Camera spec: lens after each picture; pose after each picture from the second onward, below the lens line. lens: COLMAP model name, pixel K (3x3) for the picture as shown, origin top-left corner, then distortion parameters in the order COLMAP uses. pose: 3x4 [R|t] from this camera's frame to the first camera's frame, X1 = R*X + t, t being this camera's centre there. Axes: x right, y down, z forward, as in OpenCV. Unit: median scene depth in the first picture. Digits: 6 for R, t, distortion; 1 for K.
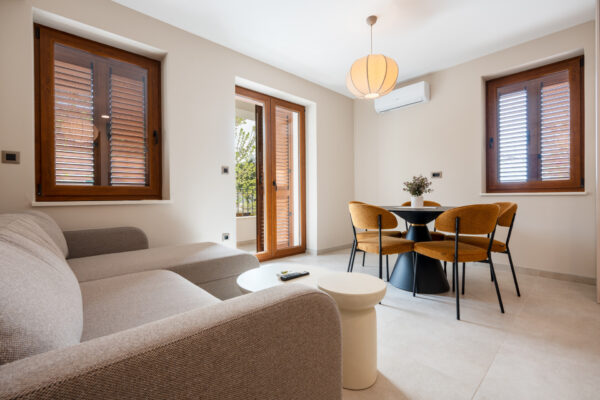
lens RADIAL K [[274.5, 0, 300.9], [0, 274.5, 197.0], [0, 0, 1]] dist [-0.000023, -0.000041]
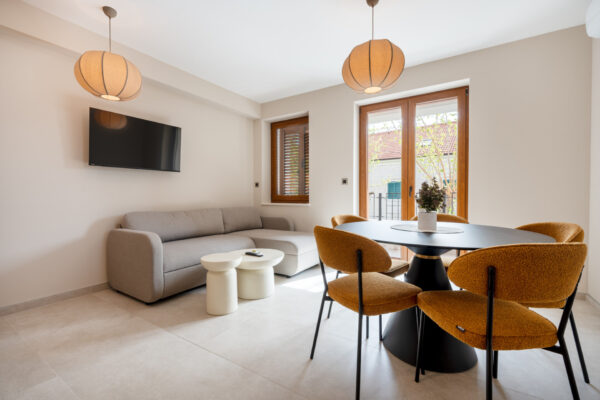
lens RADIAL K [[273.7, 0, 298.4], [0, 273.7, 201.3], [0, 0, 1]] dist [-0.000780, 0.000120]
pose [[0.241895, 0.025497, -0.969967, 1.037602], [0.003550, 0.999625, 0.027162, -0.045186], [0.970296, -0.010014, 0.241714, 0.554361]]
